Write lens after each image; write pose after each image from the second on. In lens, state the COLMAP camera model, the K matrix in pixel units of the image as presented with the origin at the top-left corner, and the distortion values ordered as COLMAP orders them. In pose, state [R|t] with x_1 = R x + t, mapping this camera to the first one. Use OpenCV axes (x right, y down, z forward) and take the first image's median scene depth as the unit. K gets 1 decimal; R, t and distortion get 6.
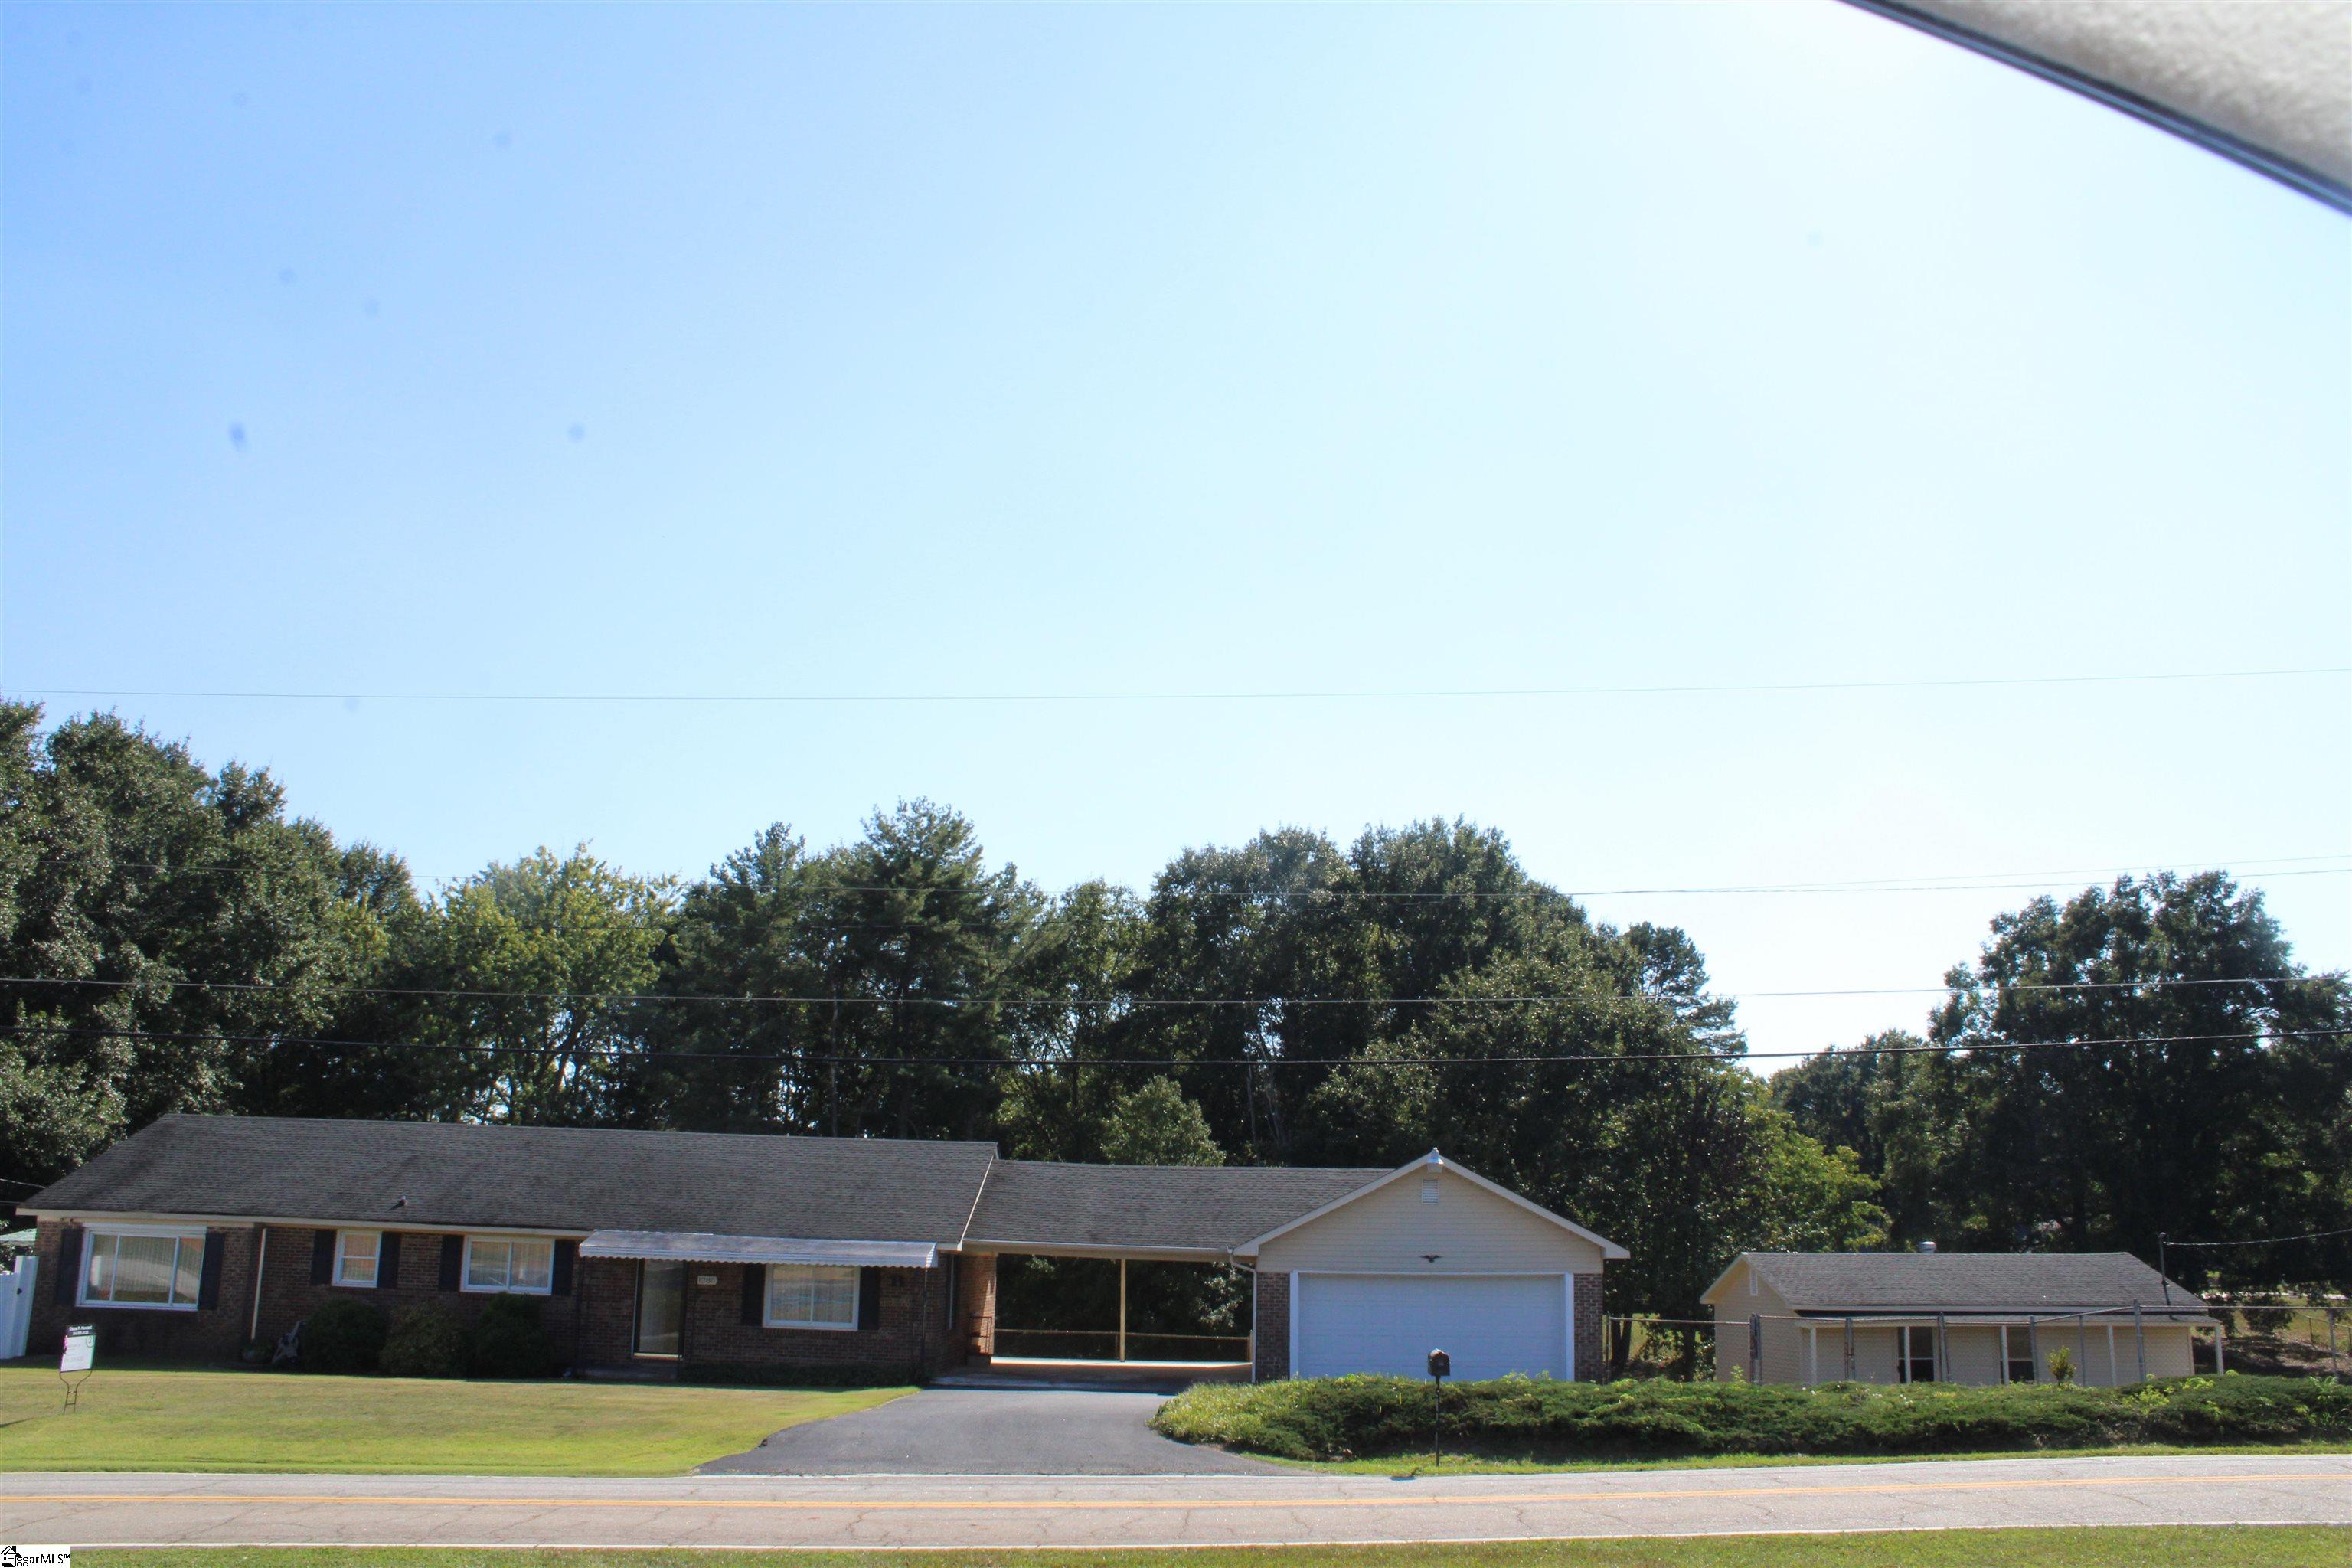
lens RADIAL K [[2011.0, 0, 1193.3], [0, 2011.0, 821.9], [0, 0, 1]] dist [-0.144645, 0.084368]
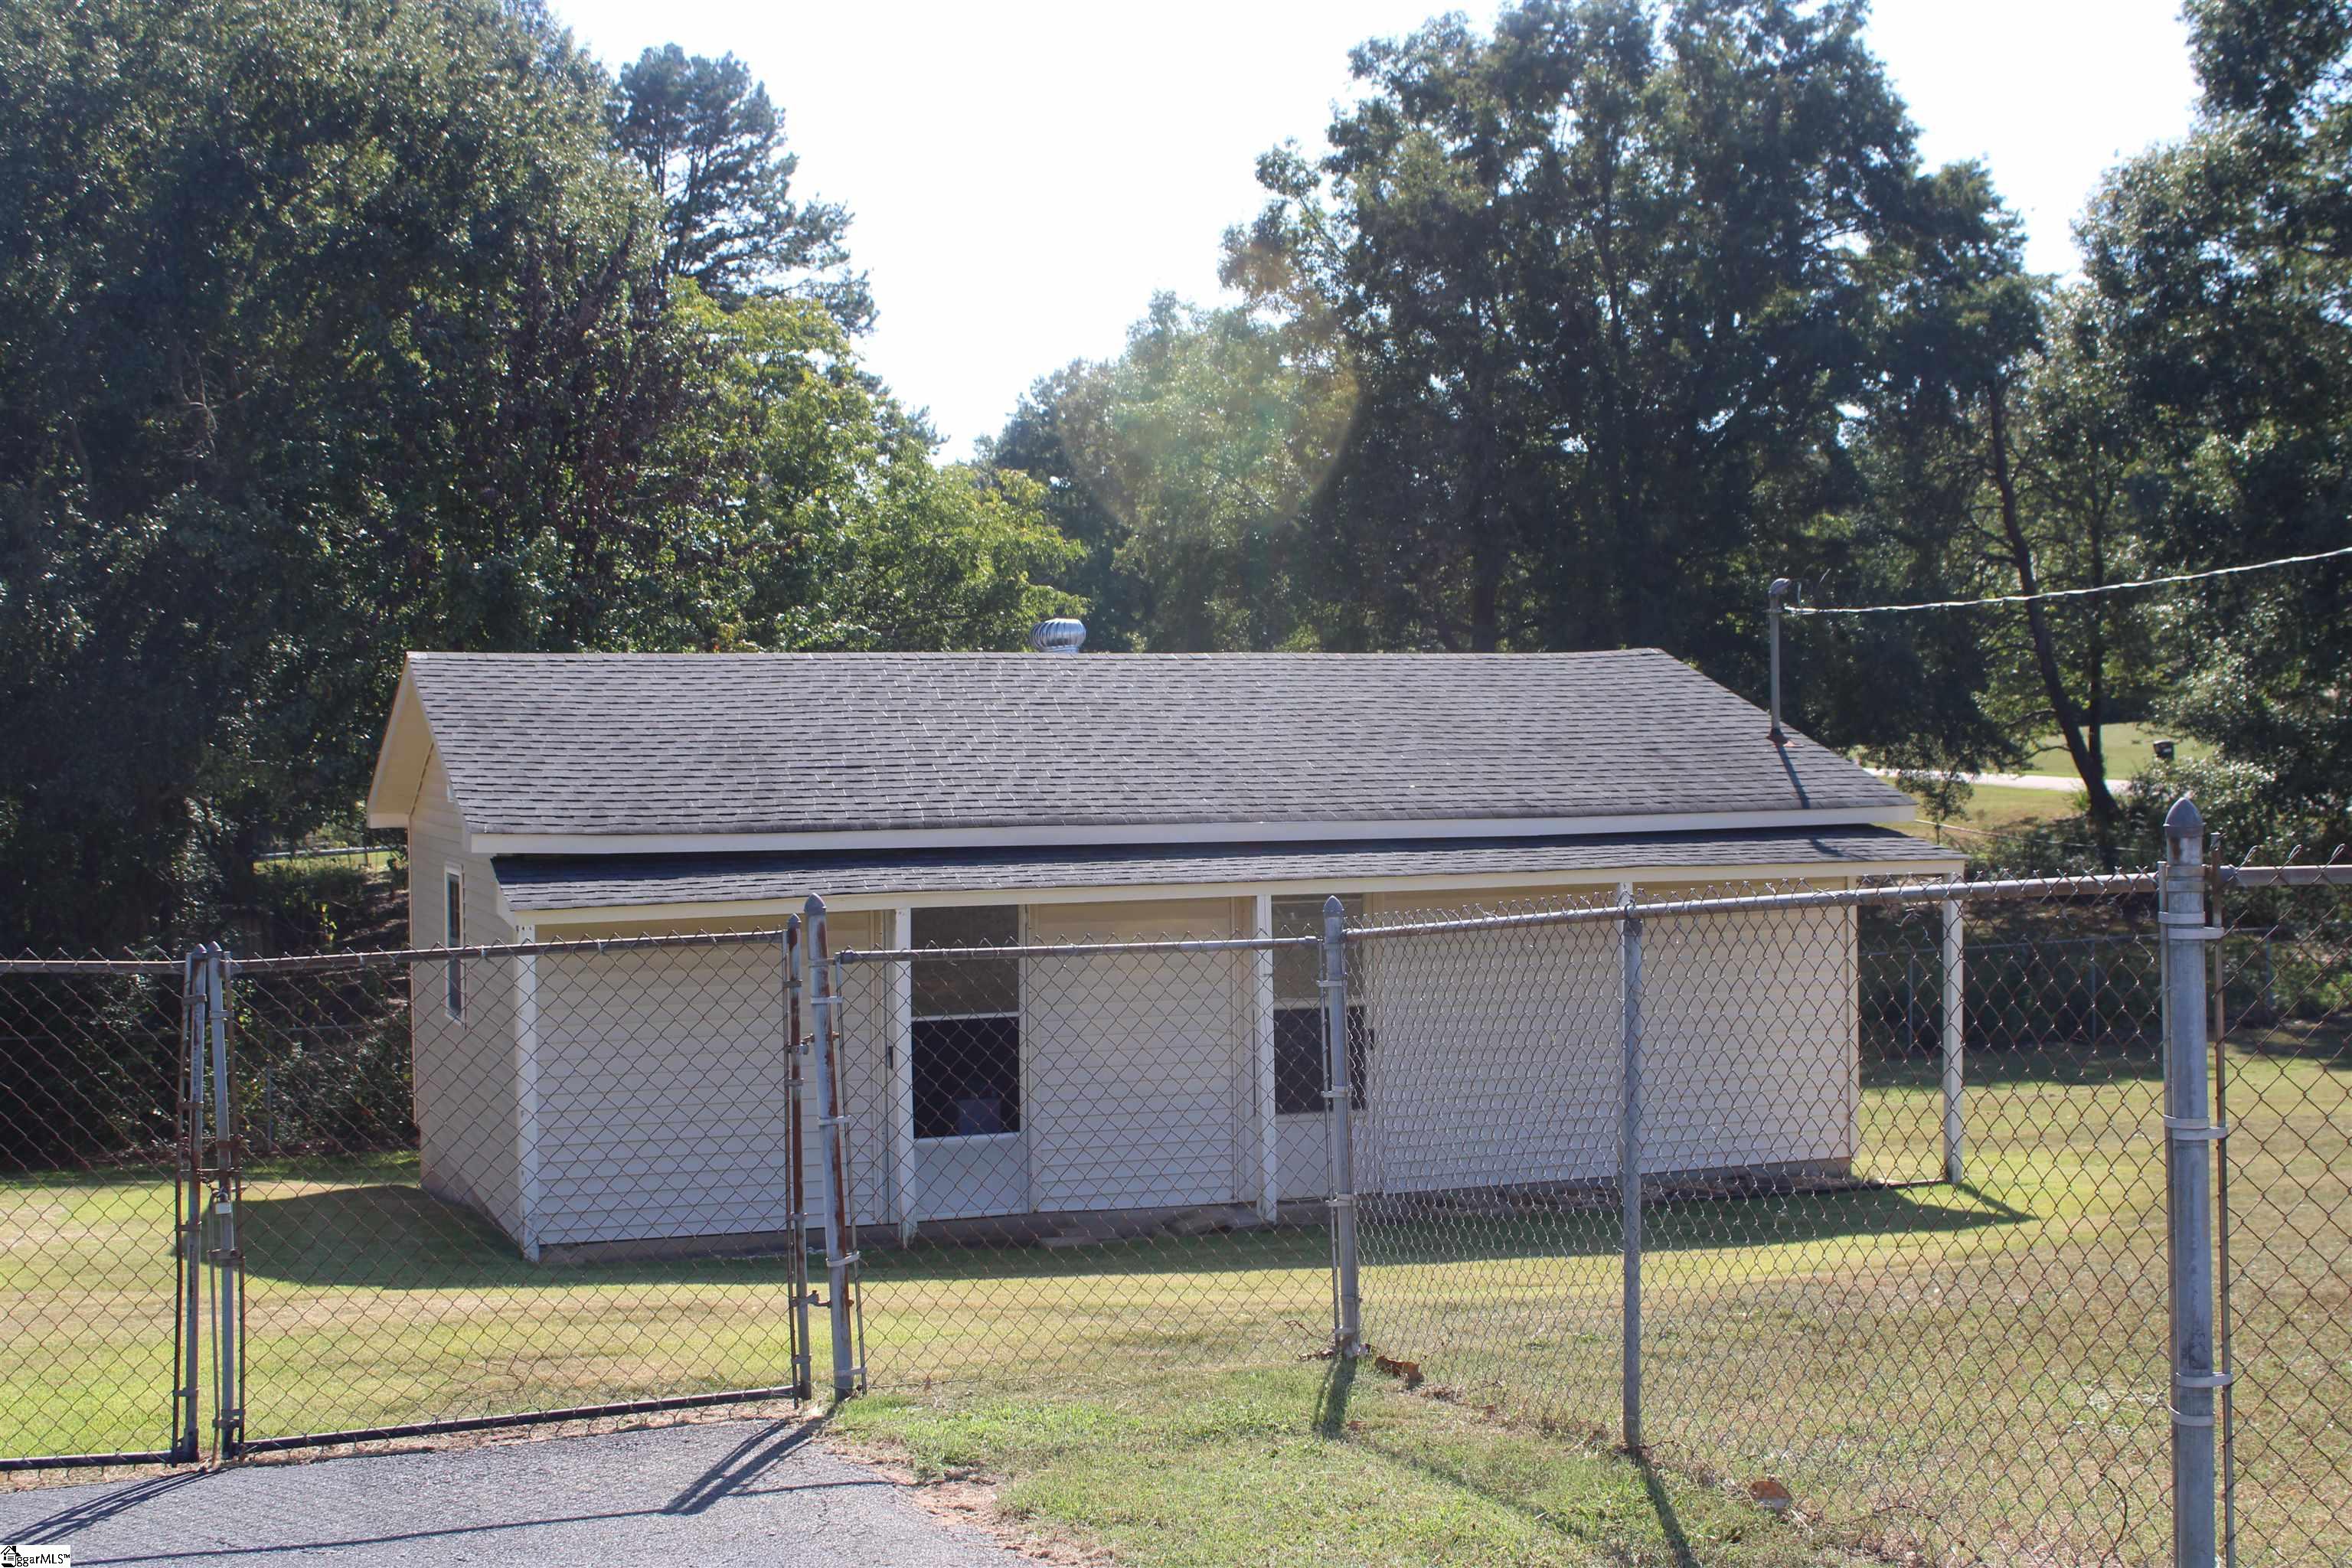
lens RADIAL K [[2709.6, 0, 1182.4], [0, 2709.6, 778.5], [0, 0, 1]] dist [-0.062554, 0.000000]
pose [[0.950708, -0.030781, 0.308555, 0.150128], [-0.040056, 0.974533, 0.220638, 0.082744], [-0.307488, -0.222122, 0.925264, 0.341910]]
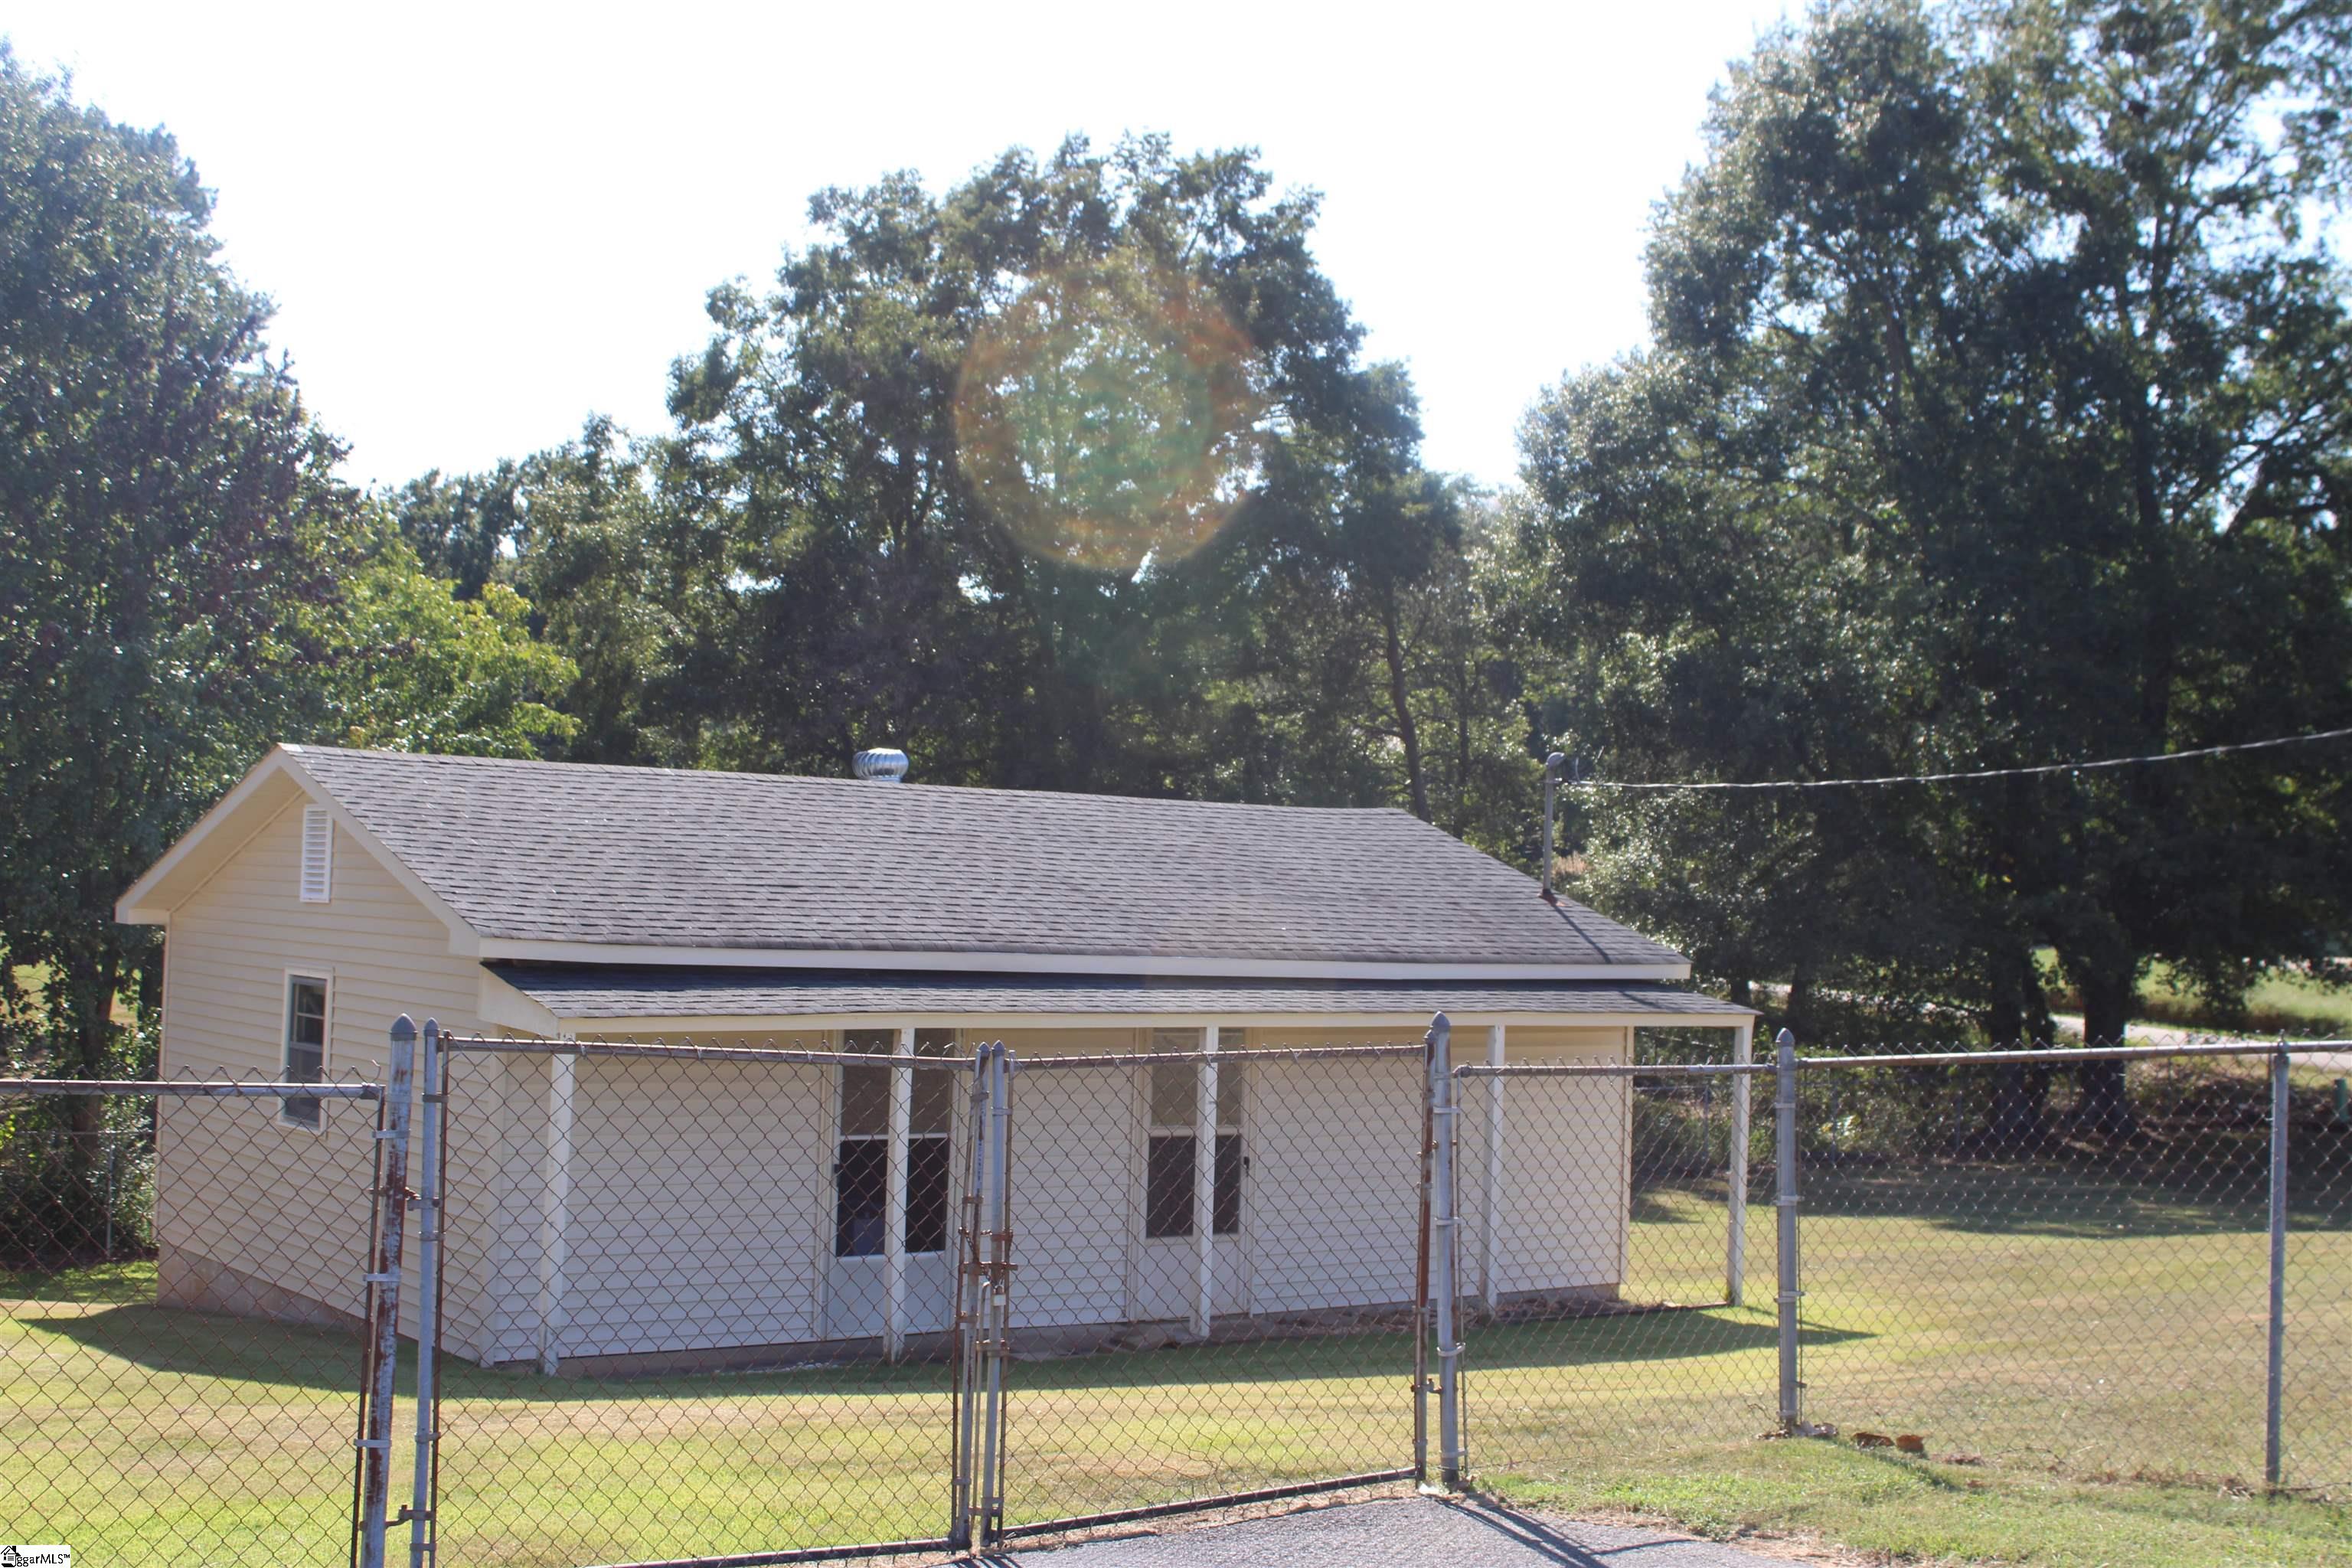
lens RADIAL K [[2709.6, 0, 1160.8], [0, 2709.6, 788.8], [0, 0, 1]] dist [-0.062554, 0.000000]
pose [[0.826804, 0.035098, 0.561394, 0.095976], [-0.141698, 0.978861, 0.147491, 0.086350], [-0.544349, -0.201495, 0.814299, 0.357279]]
